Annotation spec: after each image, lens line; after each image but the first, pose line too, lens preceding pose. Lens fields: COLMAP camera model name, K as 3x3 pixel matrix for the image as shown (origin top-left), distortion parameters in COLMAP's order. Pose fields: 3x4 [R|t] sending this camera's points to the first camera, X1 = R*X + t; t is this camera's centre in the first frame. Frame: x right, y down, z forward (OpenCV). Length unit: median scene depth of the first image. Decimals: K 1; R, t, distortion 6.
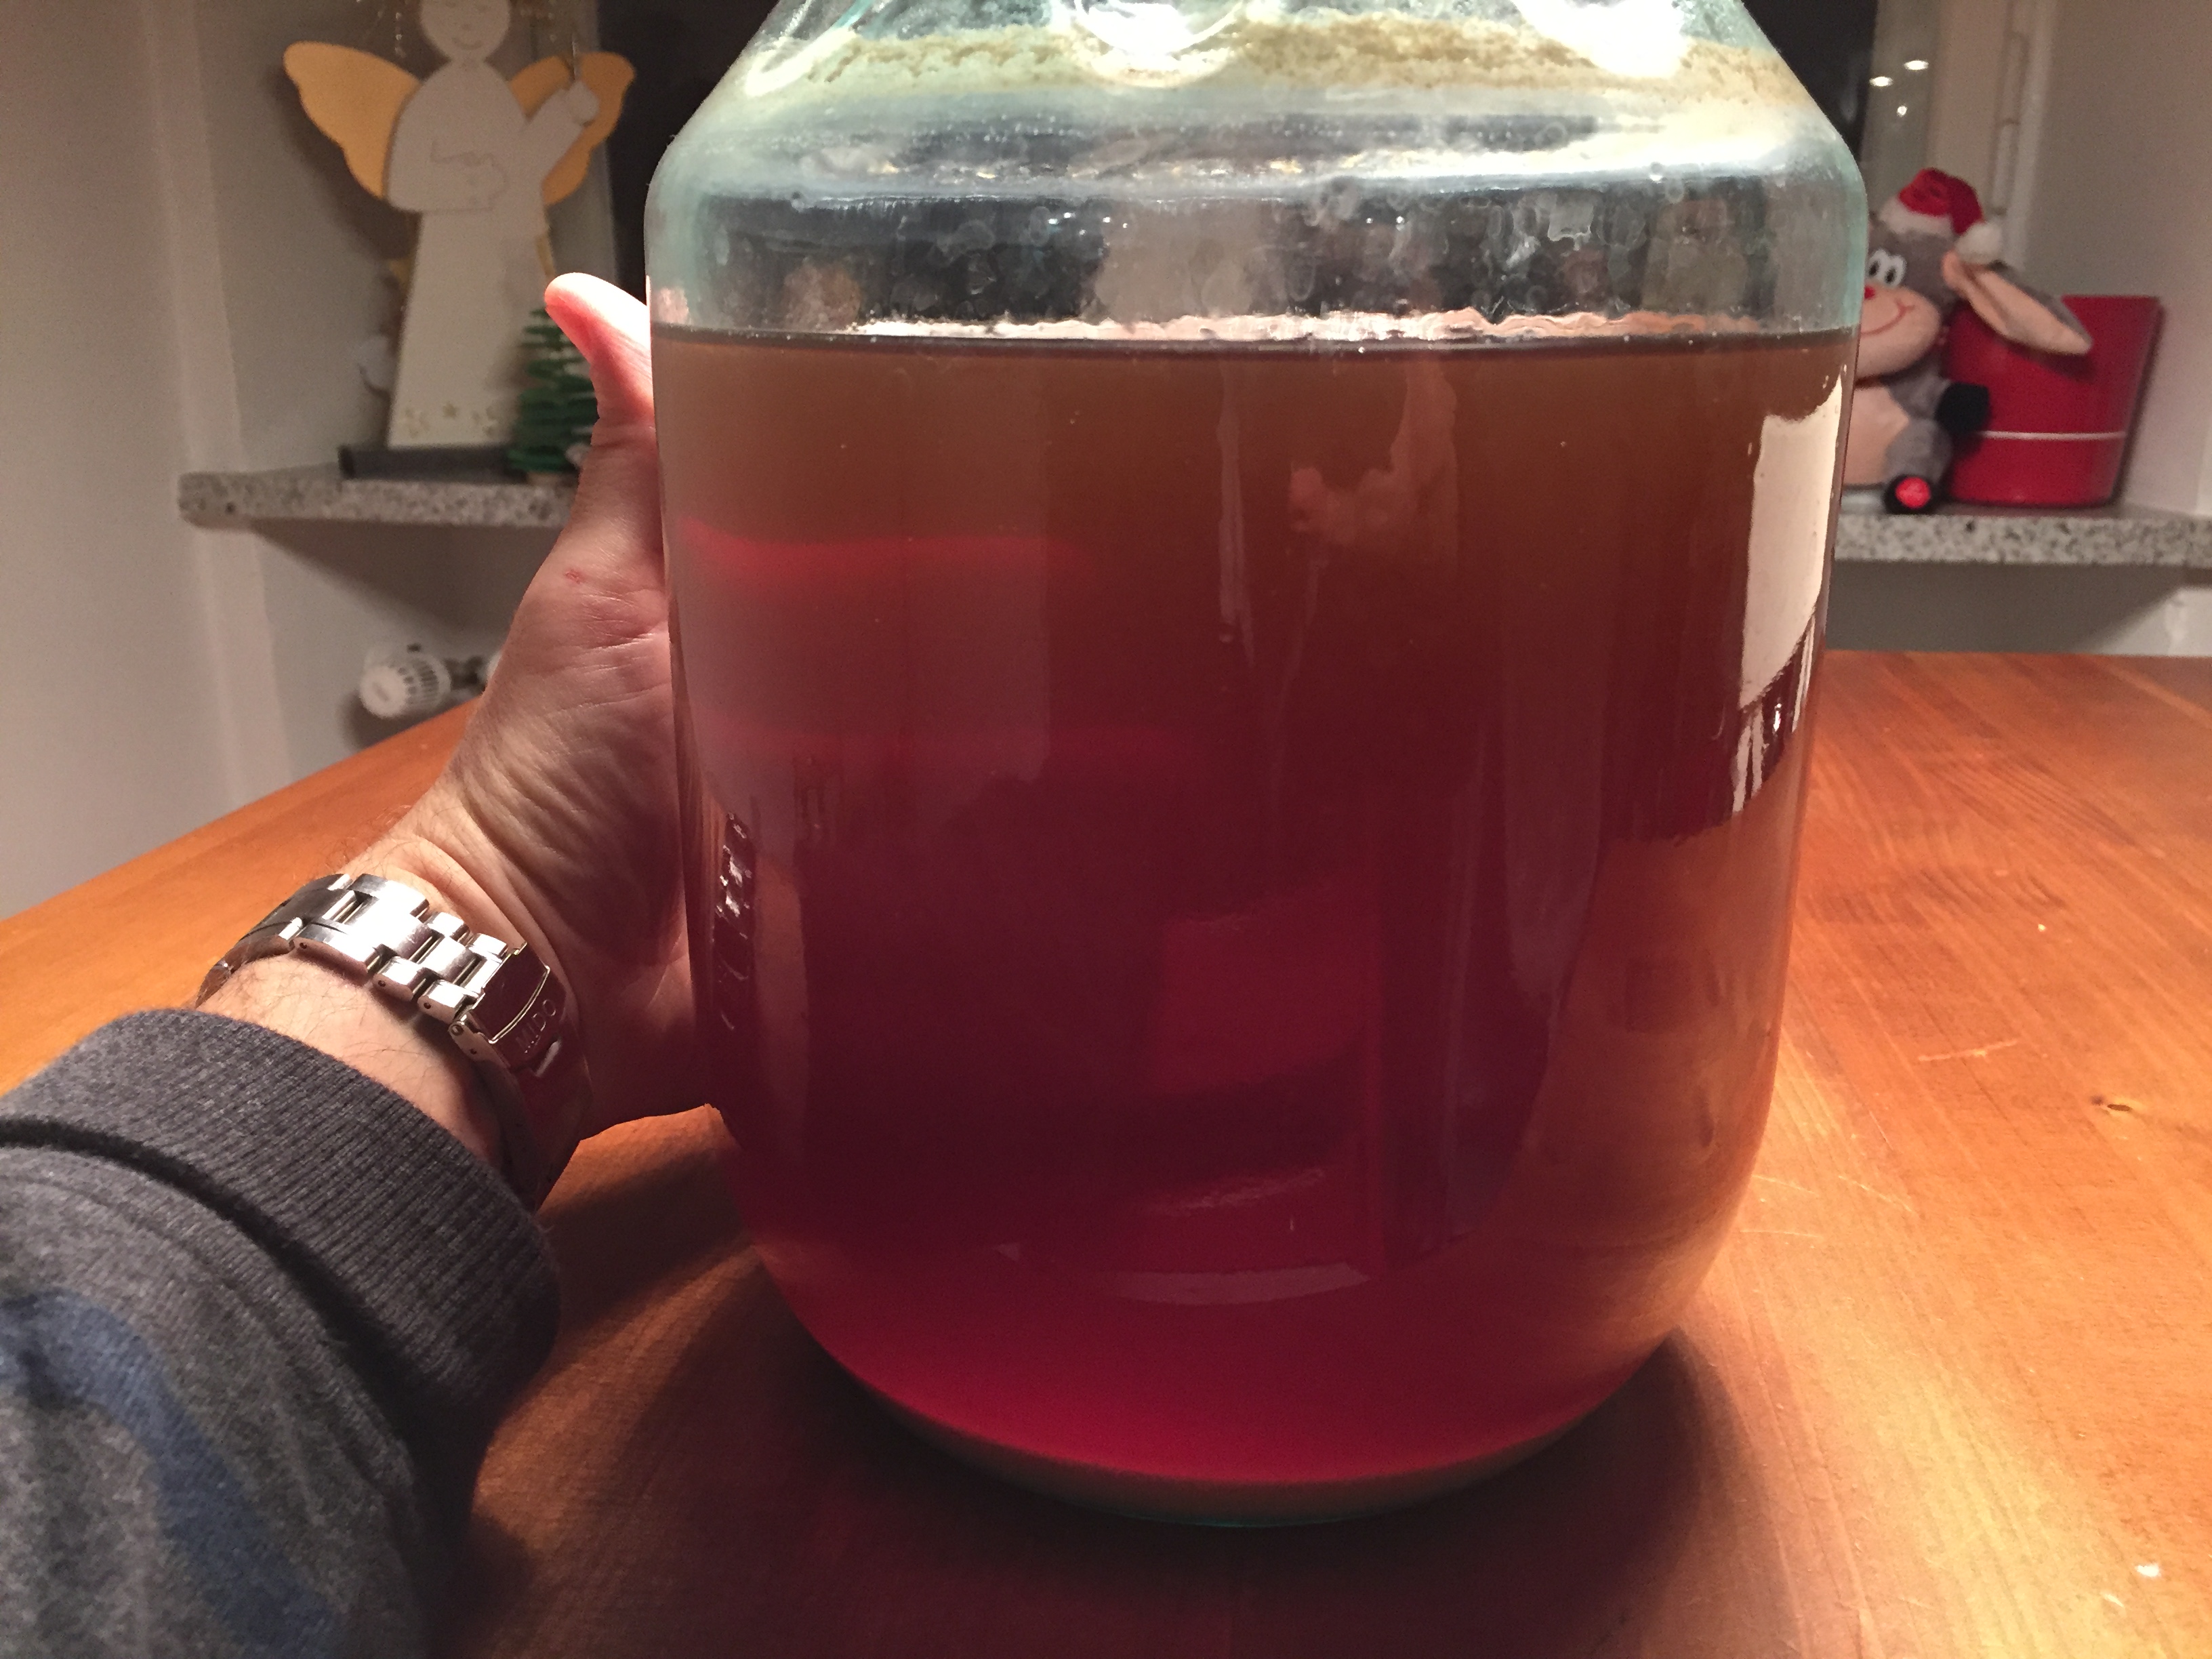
lens RADIAL K [[1895.5, 0, 1106.0], [0, 1895.5, 829.5], [0, 0, 1]] dist [0.085826, -0.118220]
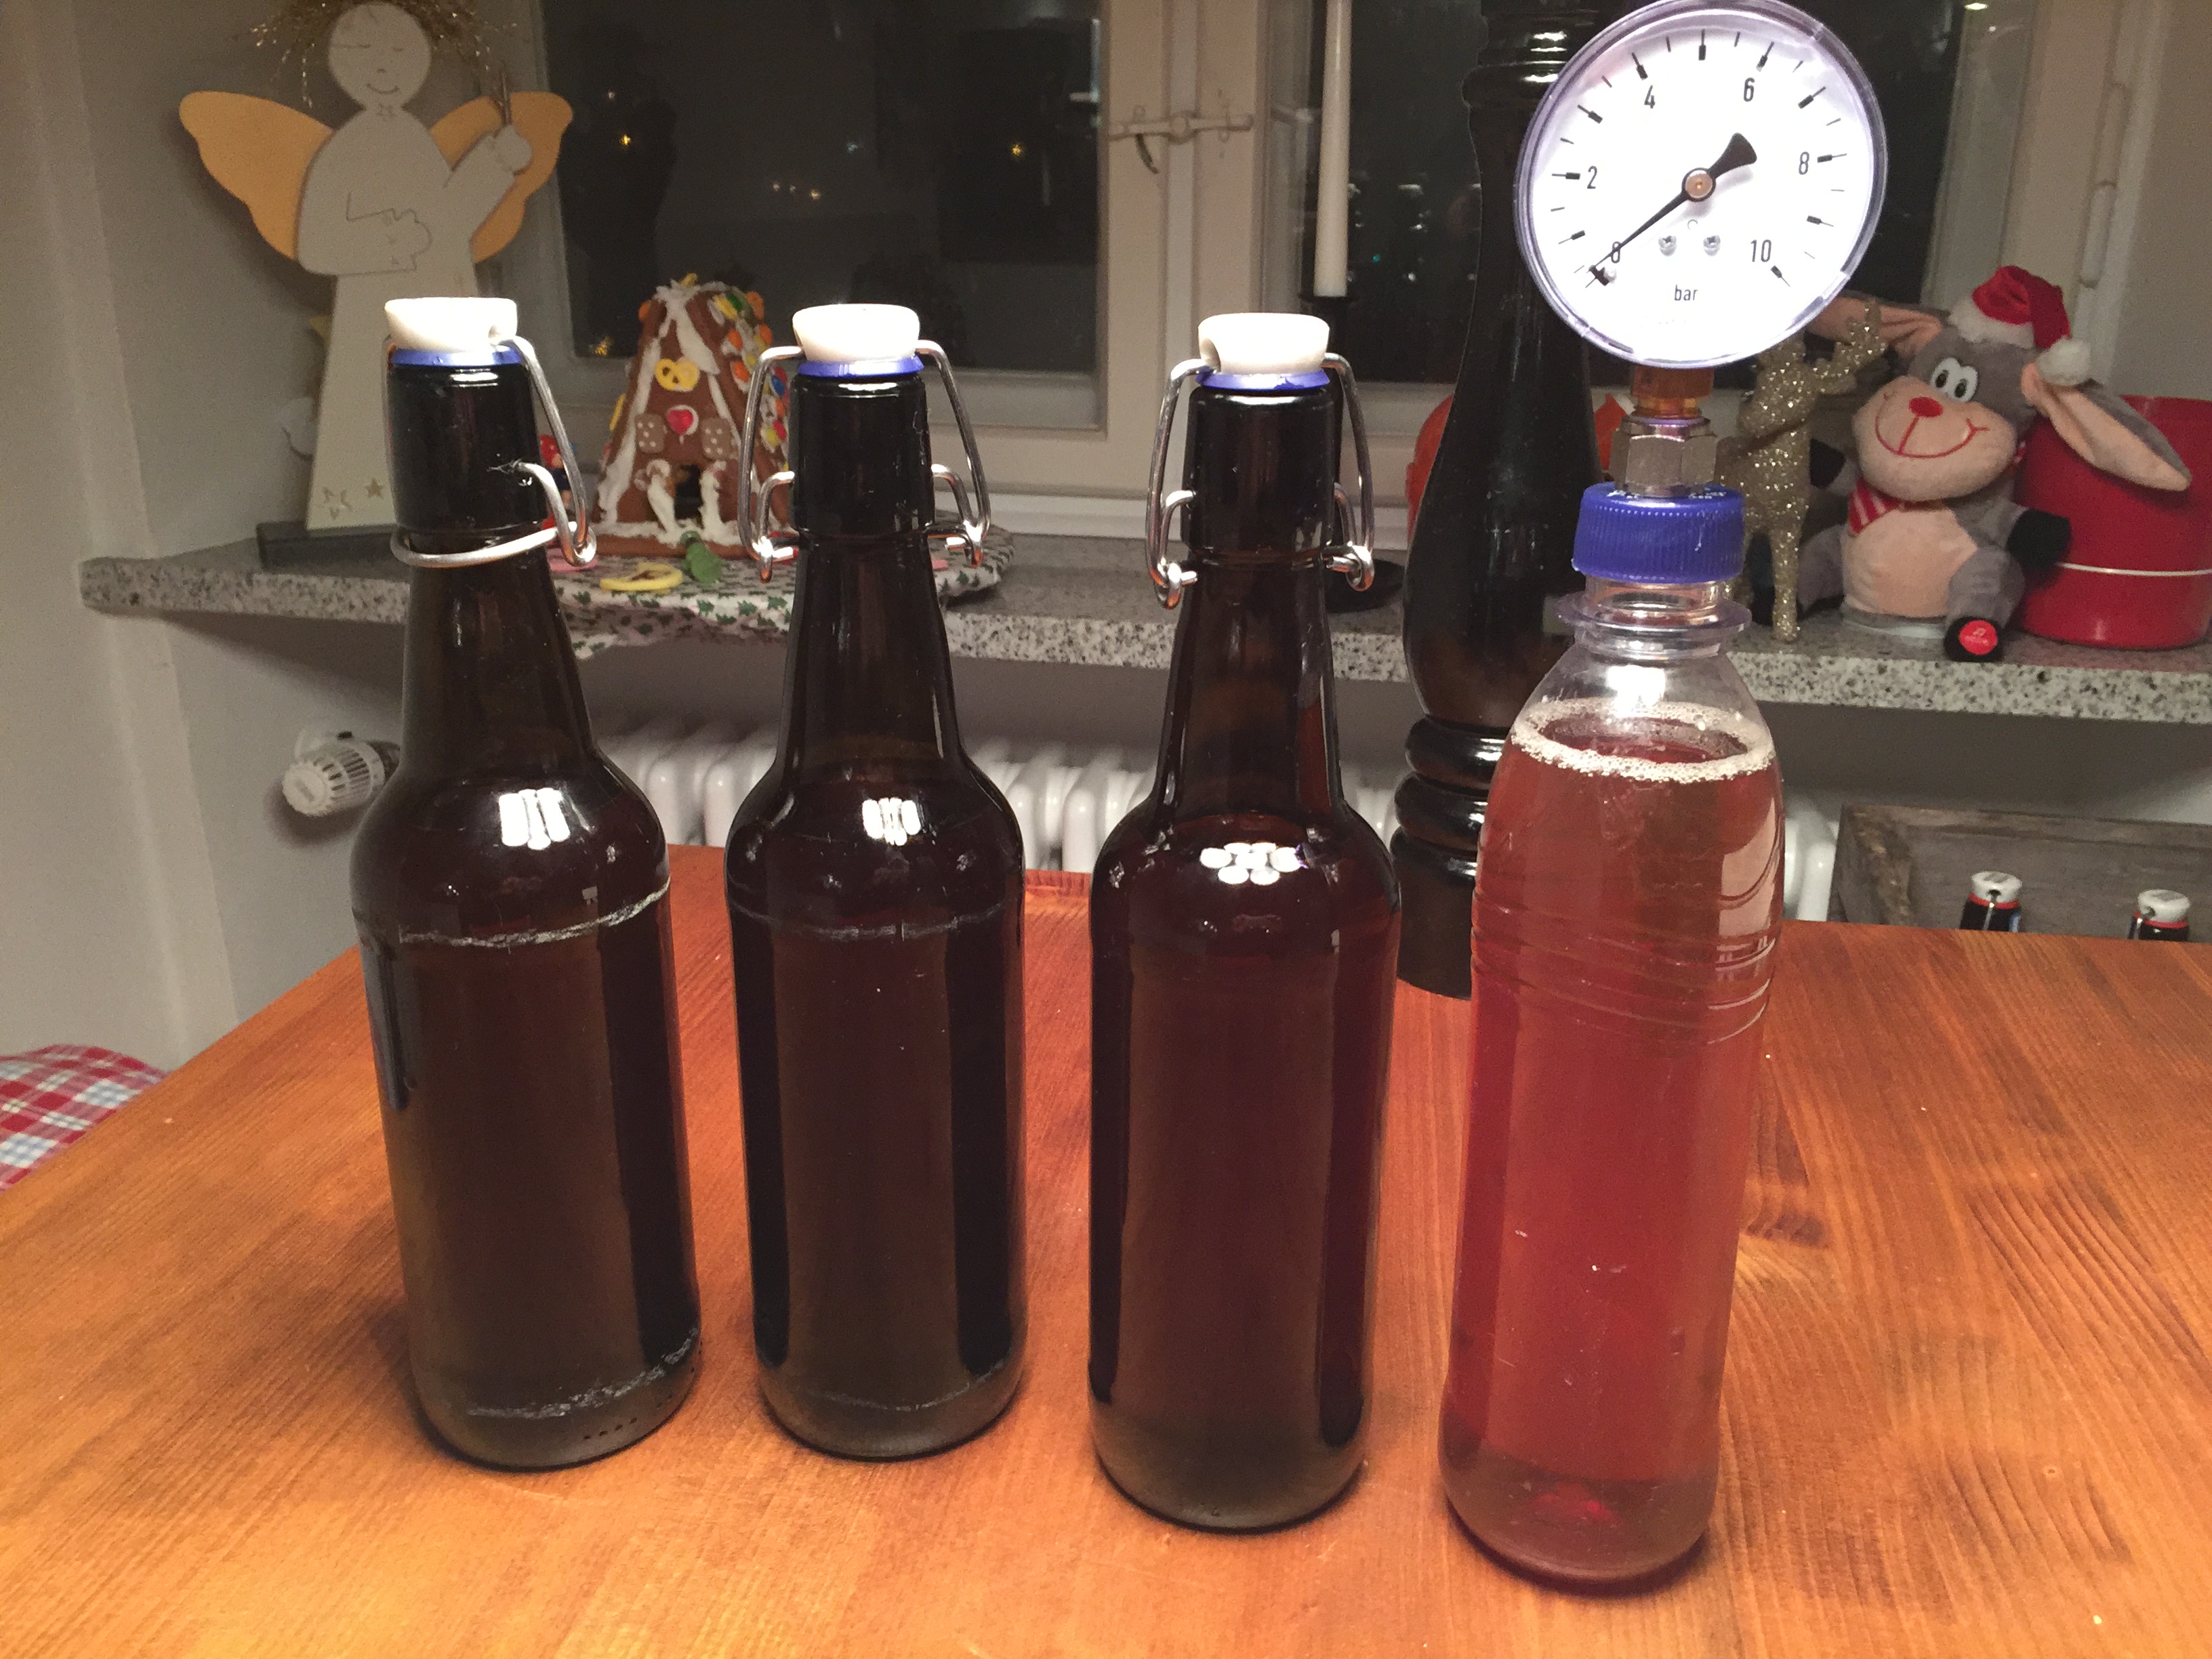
lens RADIAL K [[1895.5, 0, 1106.0], [0, 1895.5, 829.5], [0, 0, 1]] dist [0.085826, -0.118220]
pose [[0.999482, 0.012553, -0.029621, 0.045370], [-0.010918, 0.998441, 0.054739, -0.128908], [0.030262, -0.054387, 0.998061, 0.098287]]
